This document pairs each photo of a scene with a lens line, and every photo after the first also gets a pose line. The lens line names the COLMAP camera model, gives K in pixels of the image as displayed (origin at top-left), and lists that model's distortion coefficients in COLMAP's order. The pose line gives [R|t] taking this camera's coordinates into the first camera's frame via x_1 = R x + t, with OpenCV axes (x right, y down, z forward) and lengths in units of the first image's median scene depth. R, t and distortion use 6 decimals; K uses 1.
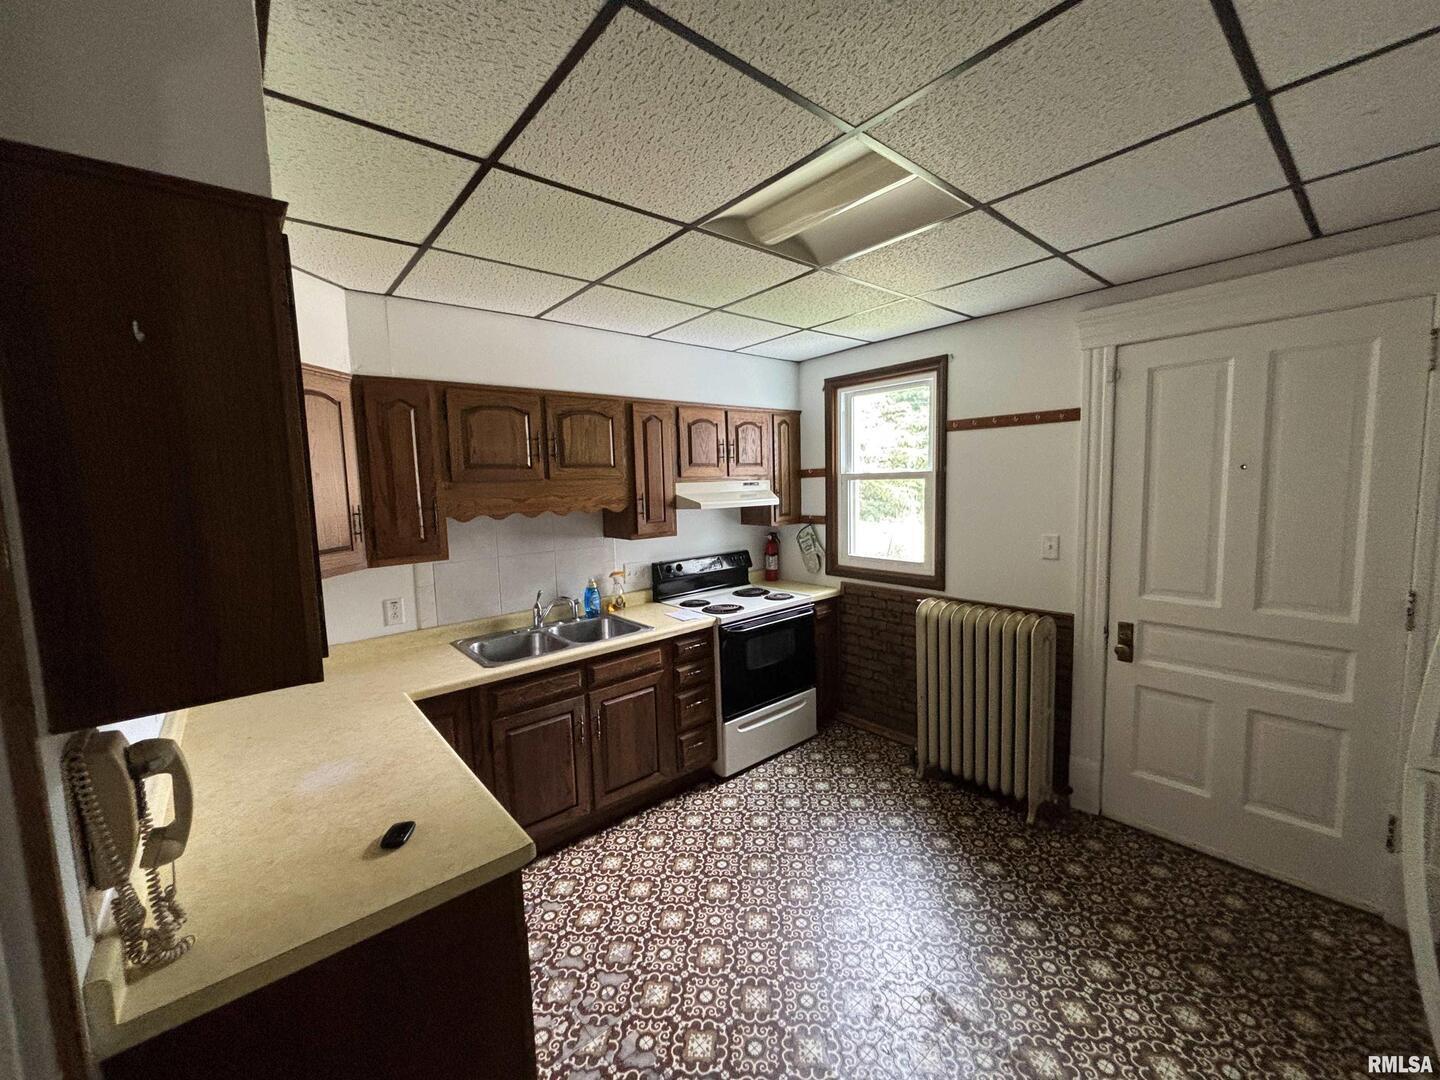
lens RADIAL K [[579.3, 0, 720.0], [0, 579.3, 540.0], [0, 0, 1]] dist [0.000706, 0.000111]
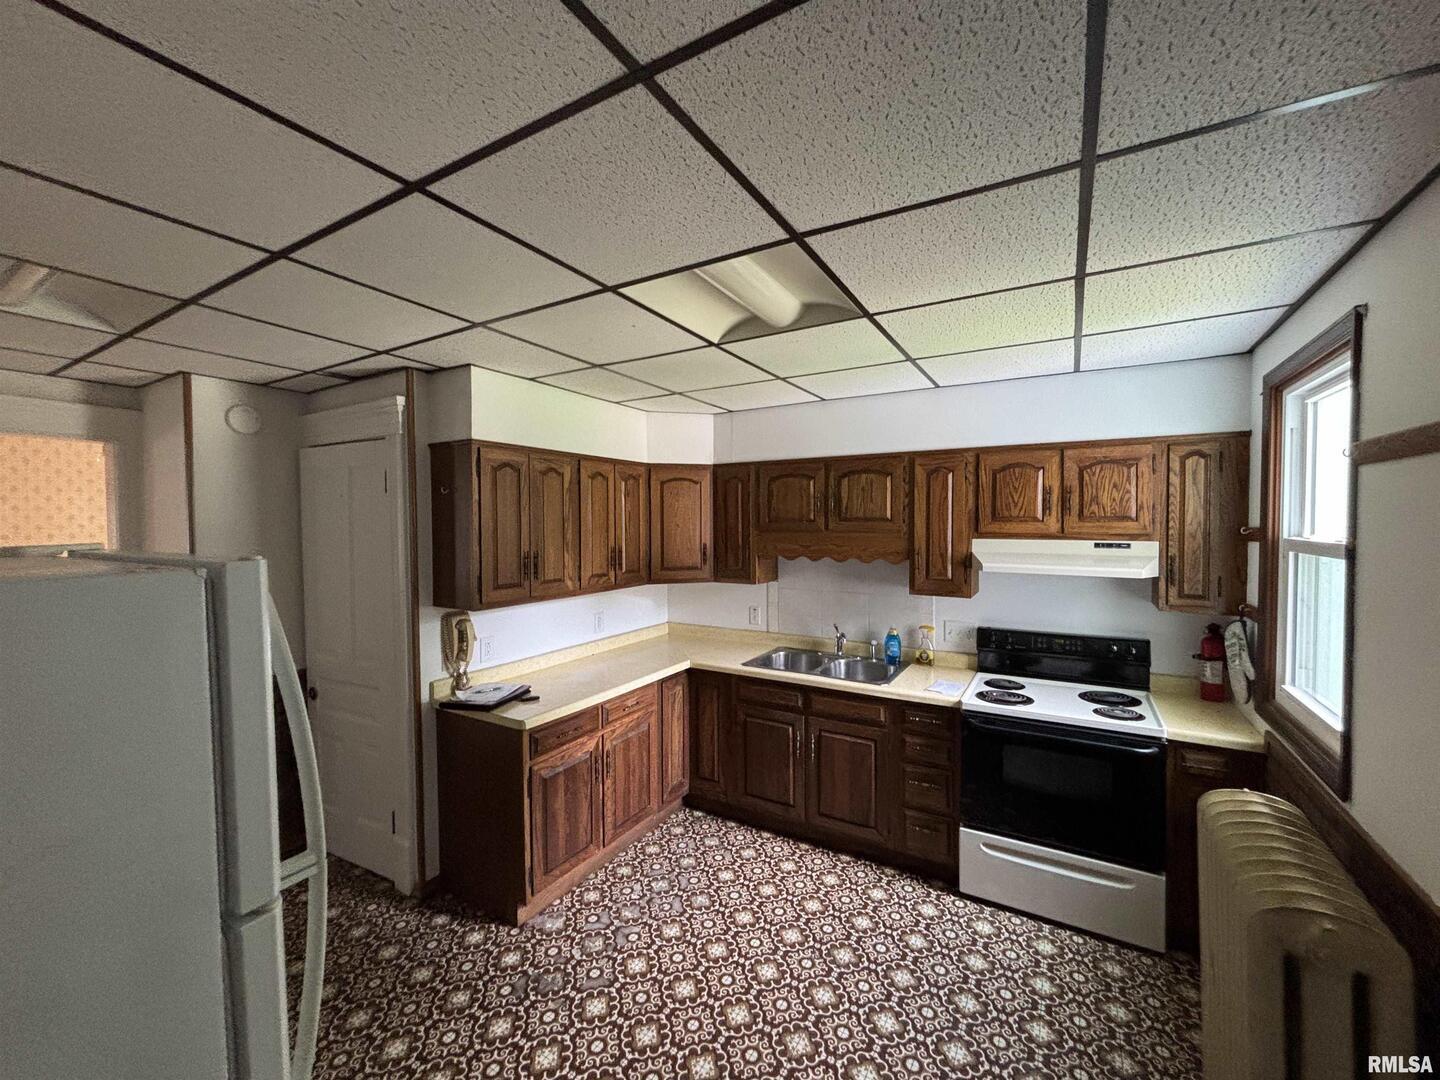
lens RADIAL K [[579.3, 0, 720.0], [0, 579.3, 540.0], [0, 0, 1]] dist [0.000706, 0.000111]
pose [[0.323784, 0.060697, -0.944182, 0.695334], [-0.102676, 0.994300, 0.028708, -0.089953], [0.940543, 0.087650, 0.328171, 0.372615]]
